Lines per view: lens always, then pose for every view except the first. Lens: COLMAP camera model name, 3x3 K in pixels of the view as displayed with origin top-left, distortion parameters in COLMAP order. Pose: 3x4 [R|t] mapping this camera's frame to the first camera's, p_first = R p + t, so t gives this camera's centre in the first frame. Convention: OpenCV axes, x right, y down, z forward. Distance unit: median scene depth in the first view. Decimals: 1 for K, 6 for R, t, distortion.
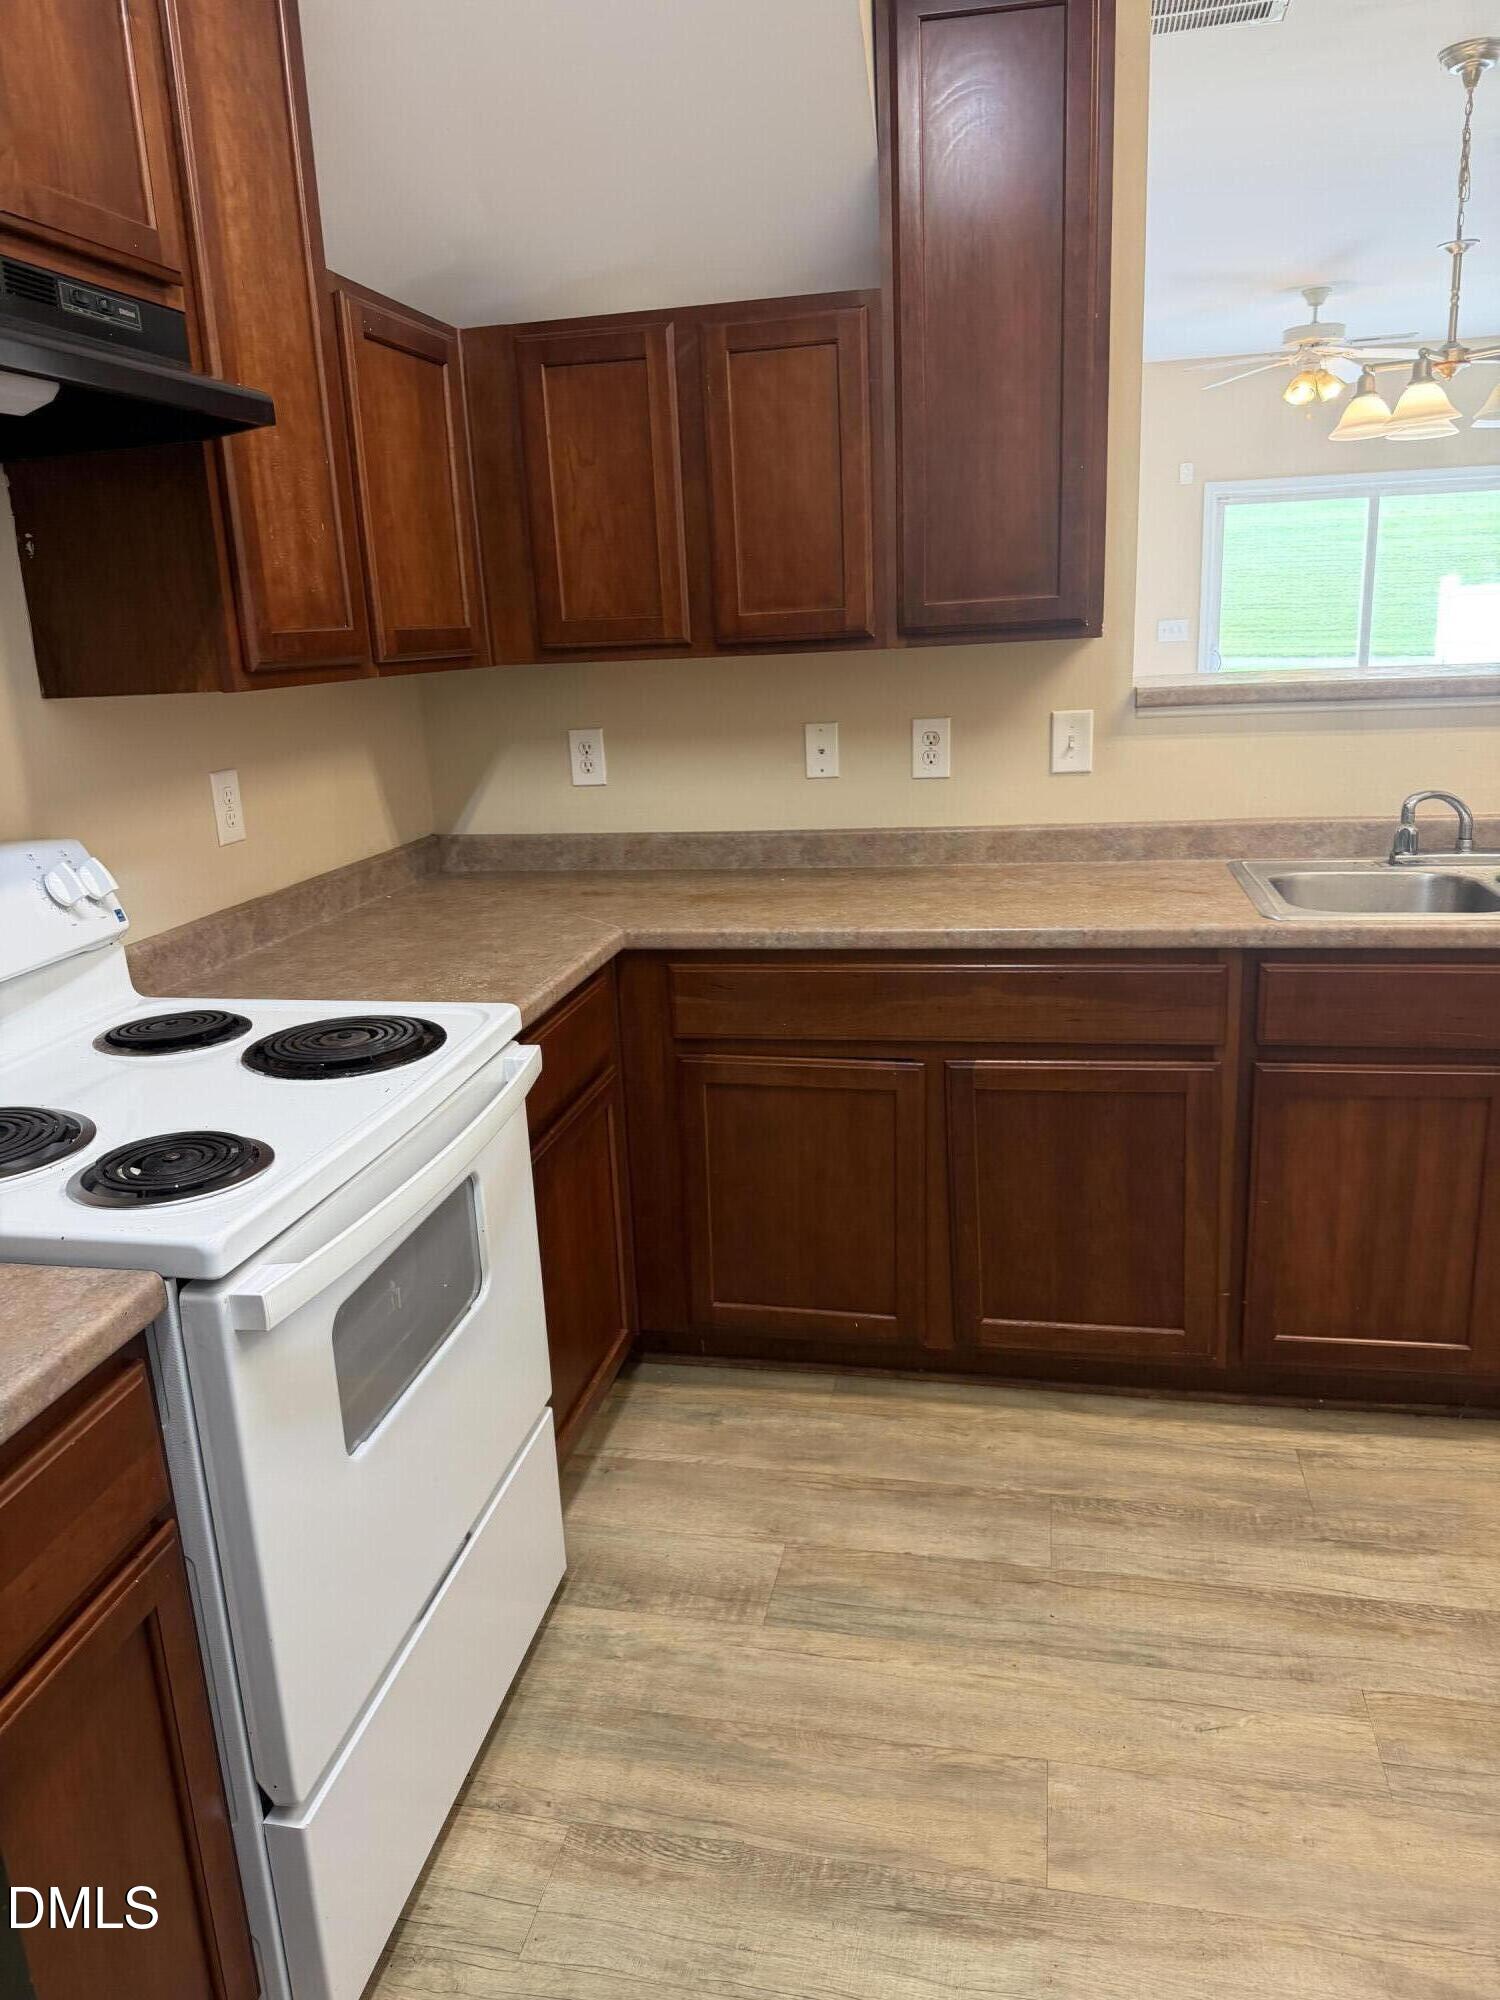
lens RADIAL K [[1424.1, 0, 750.0], [0, 1424.1, 1000.0], [0, 0, 1]] dist [-0.001149, 0.001051]
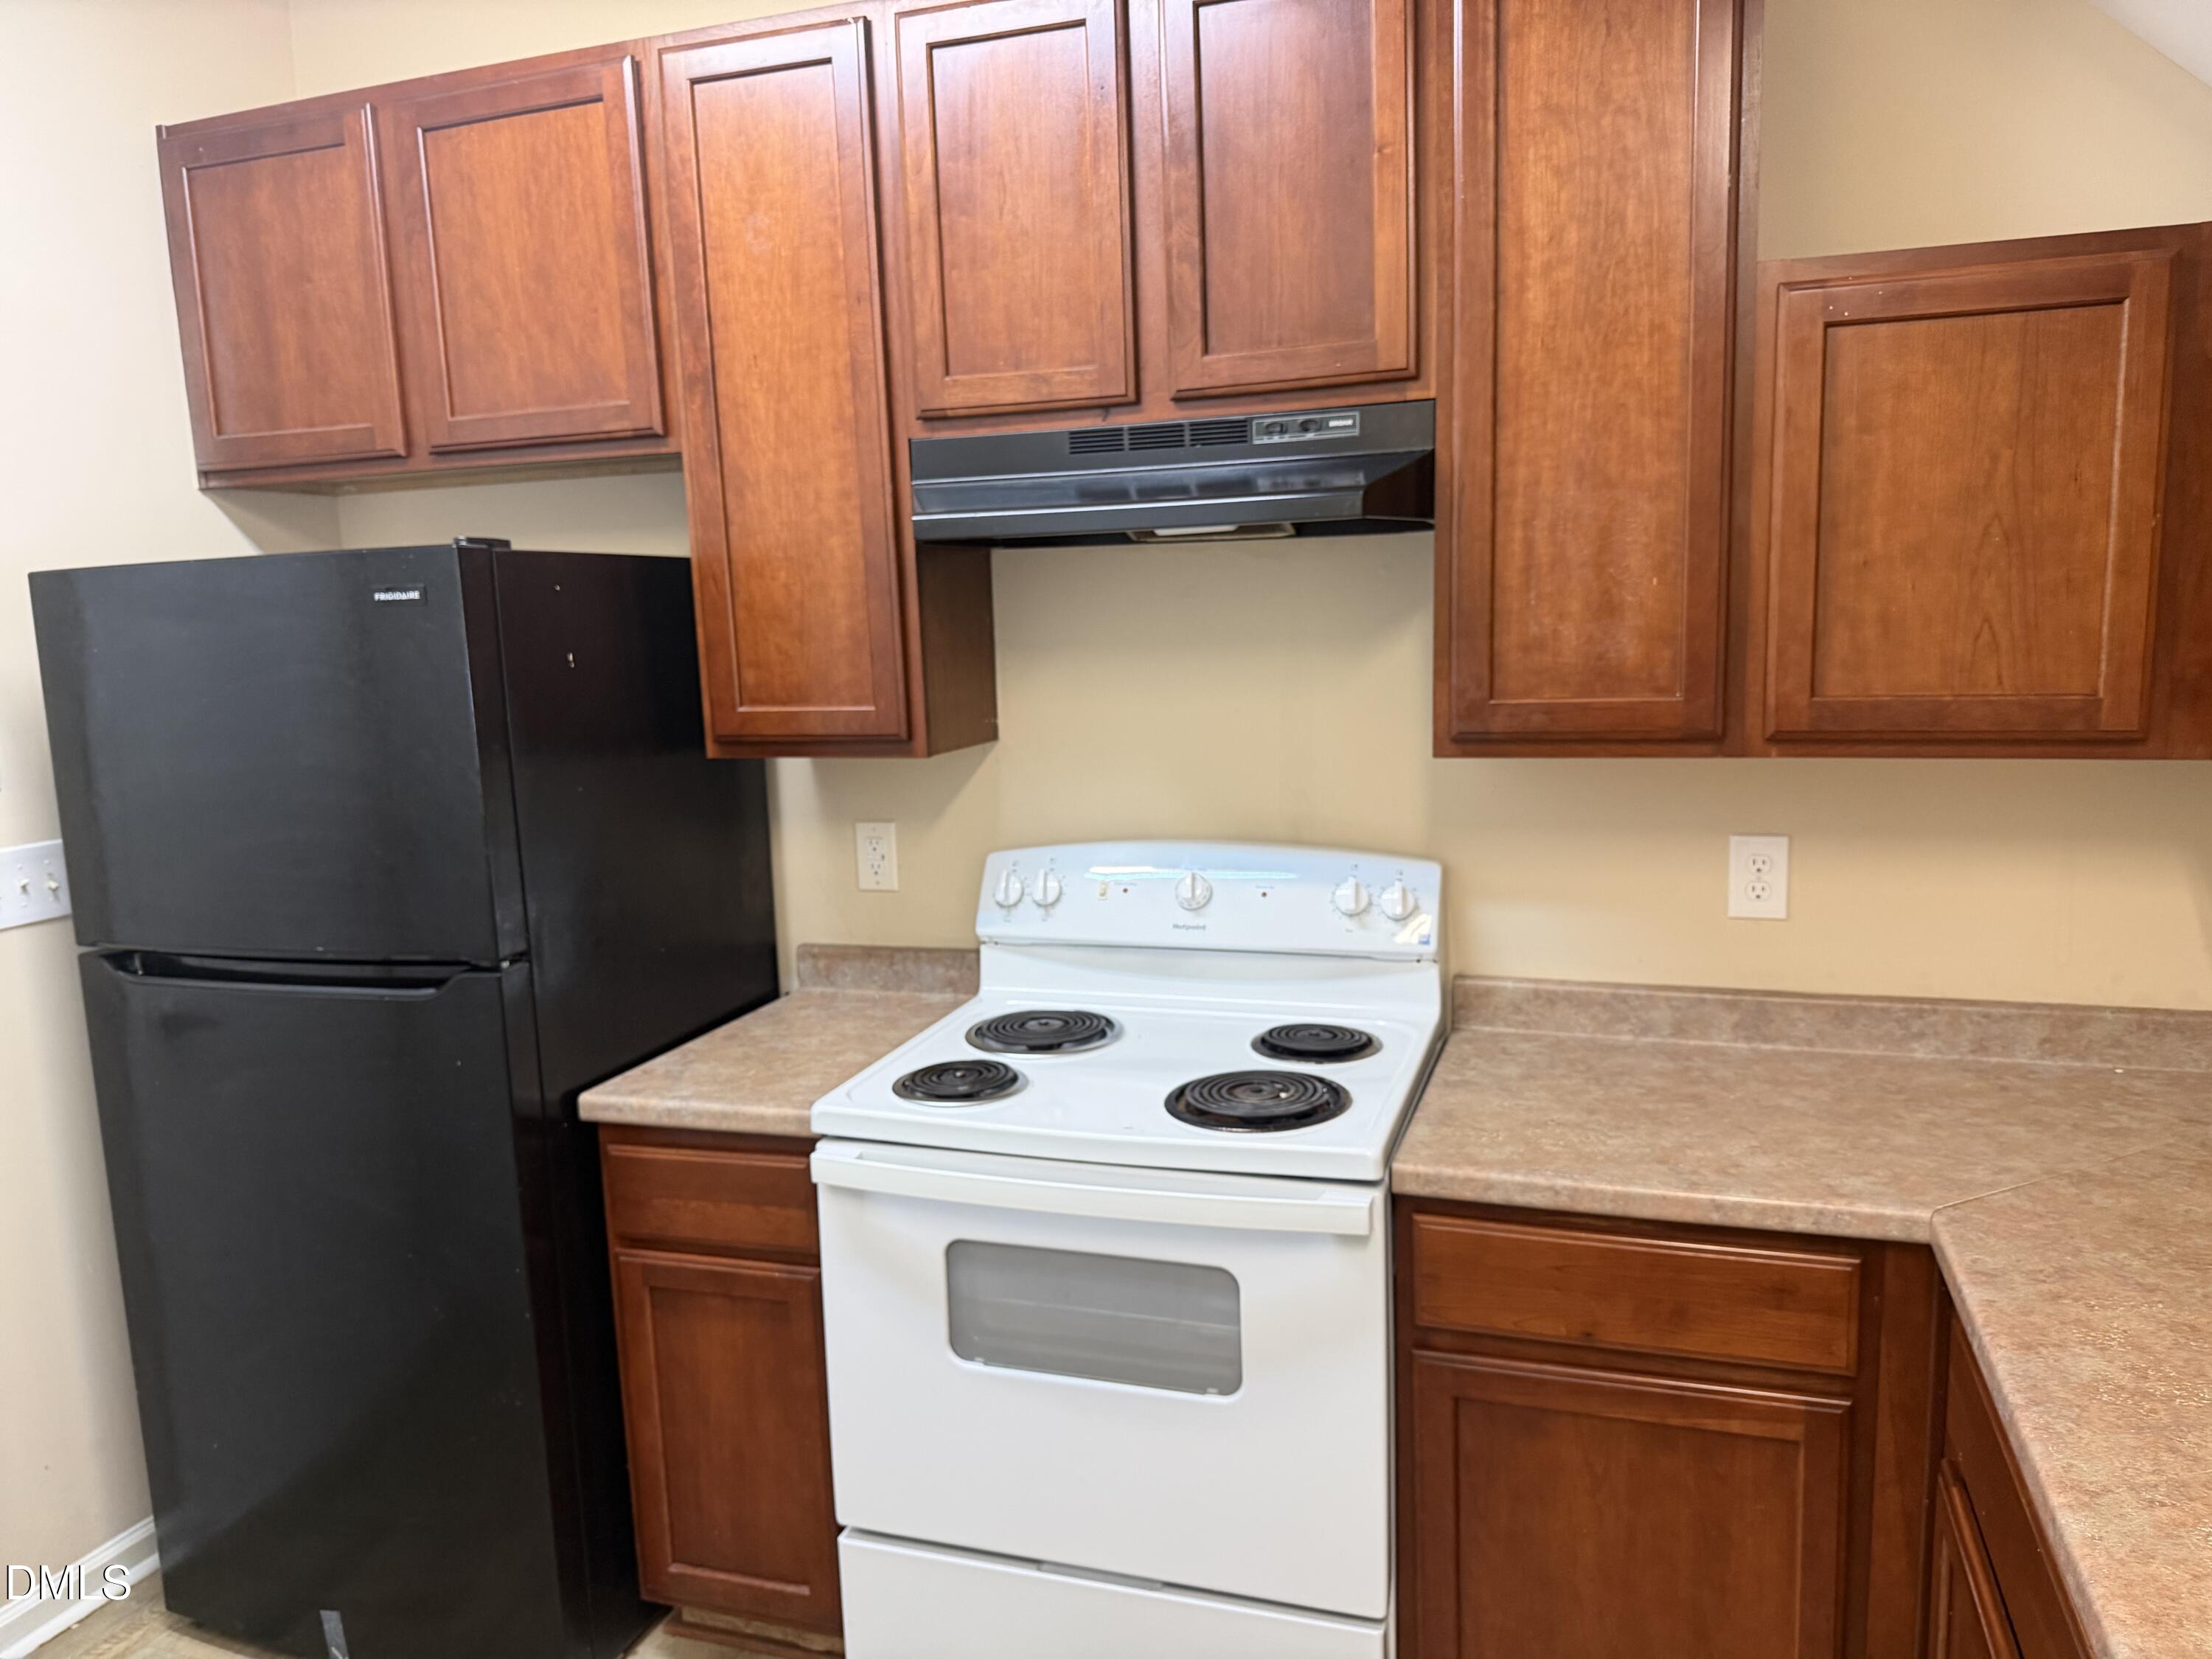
lens RADIAL K [[1567.7, 0, 1146.9], [0, 1567.7, 835.3], [0, 0, 1]] dist [0.136604, -0.234620]
pose [[-0.113244, 0.197058, -0.973830, 0.714362], [-0.222071, 0.950319, 0.218124, -0.341765], [0.968432, 0.240961, -0.063857, 0.838247]]
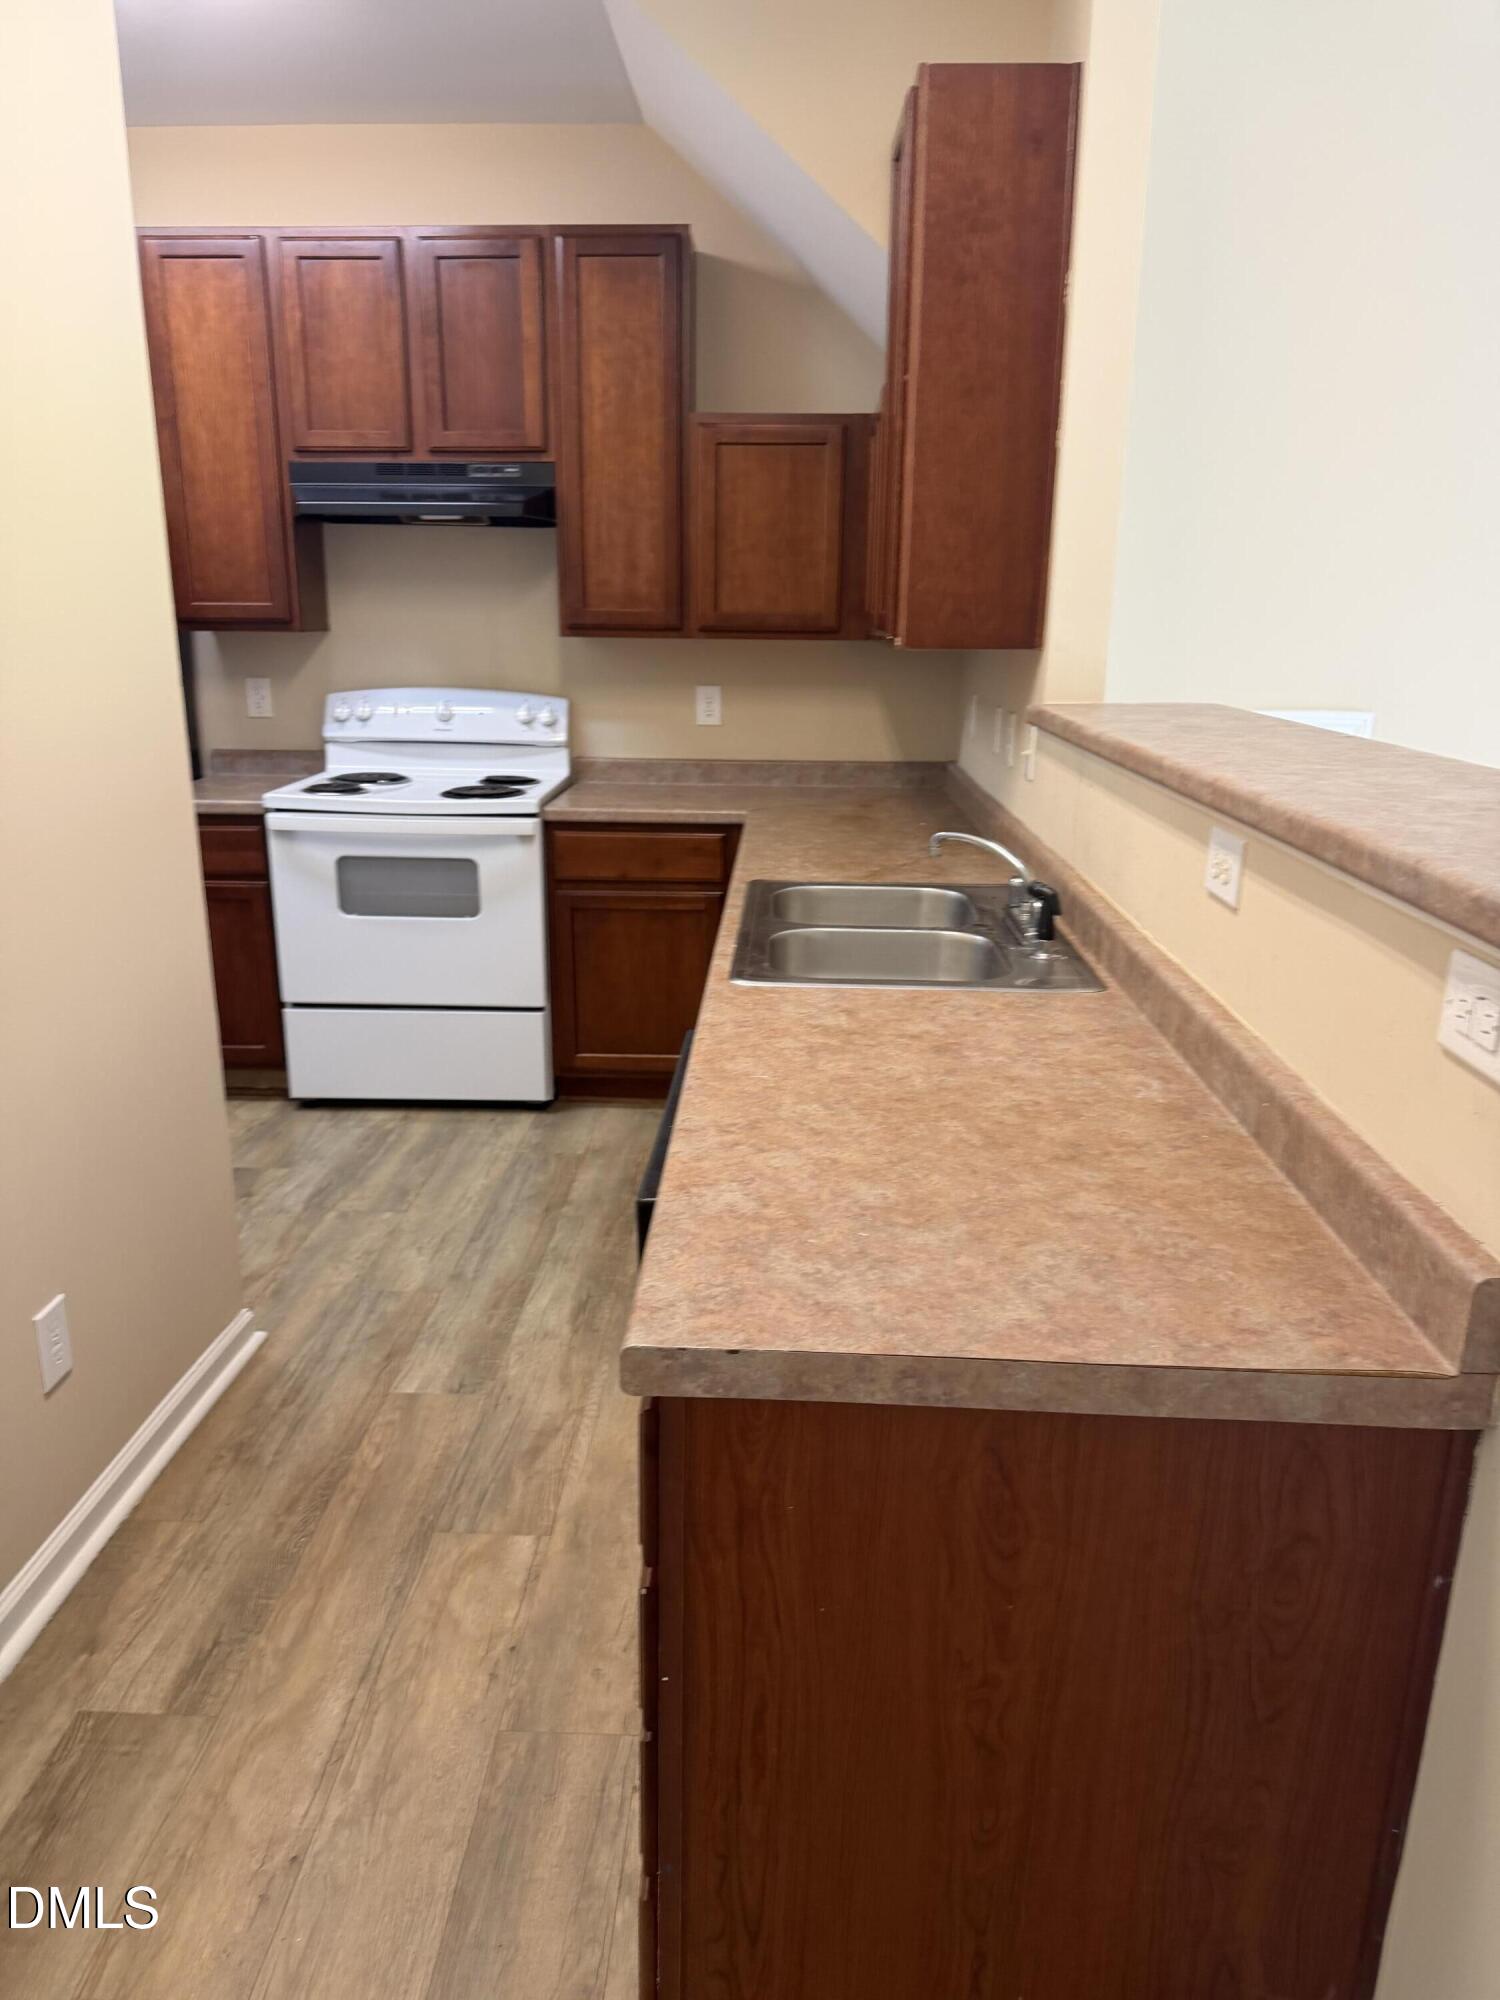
lens RADIAL K [[1417.4, 0, 738.6], [0, 1417.4, 1027.0], [0, 0, 1]] dist [0.136604, -0.234620]
pose [[0.155163, 0.319744, -0.934713, 1.811742], [-0.271562, 0.923526, 0.270838, -0.313722], [0.949831, 0.211809, 0.230128, 0.833113]]
